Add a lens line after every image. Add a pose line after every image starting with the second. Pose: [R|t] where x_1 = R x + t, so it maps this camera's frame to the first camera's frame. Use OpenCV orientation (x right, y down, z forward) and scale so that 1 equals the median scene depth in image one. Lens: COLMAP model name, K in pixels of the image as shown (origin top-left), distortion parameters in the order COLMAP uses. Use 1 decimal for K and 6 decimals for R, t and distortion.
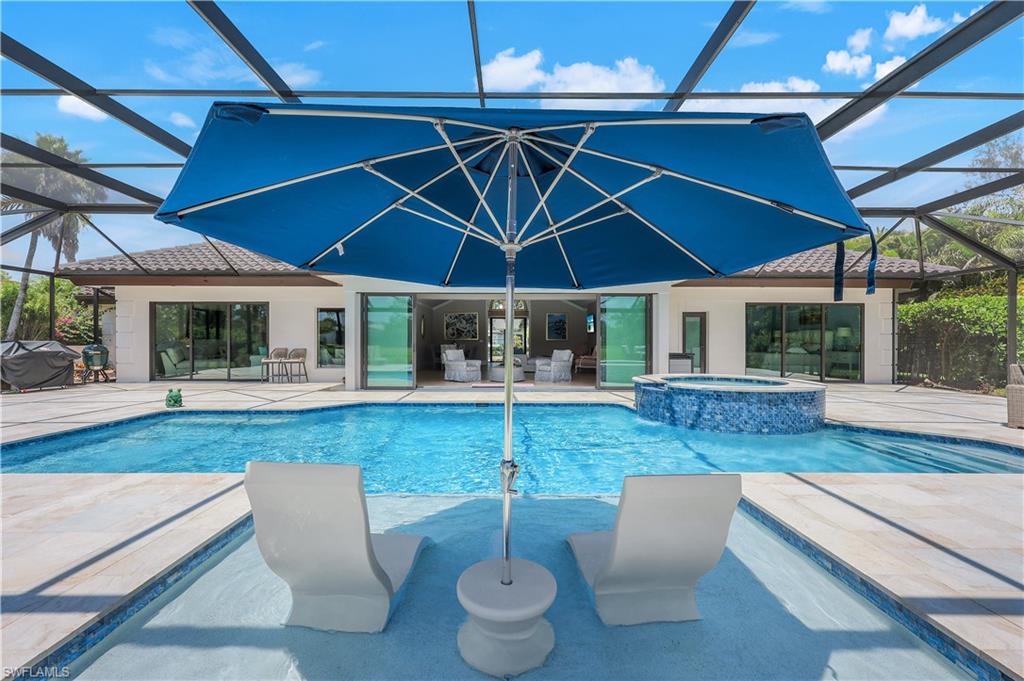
lens RADIAL K [[424.9, 0, 515.8], [0, 424.9, 340.6], [0, 0, 1]] dist [0.001273, -0.000005]
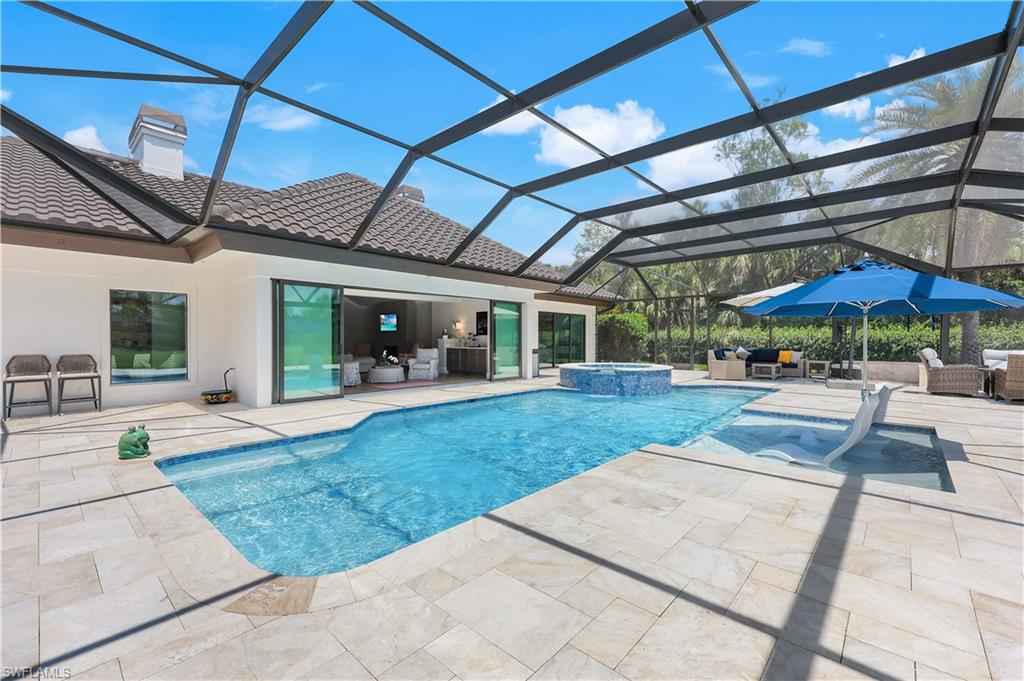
lens RADIAL K [[424.9, 0, 516.3], [0, 424.9, 340.1], [0, 0, 1]] dist [0.001273, -0.000005]
pose [[0.682154, -0.005780, 0.731186, -0.563806], [0.000324, 0.999971, 0.007602, -0.007618], [-0.731208, -0.004949, 0.682136, 0.130535]]
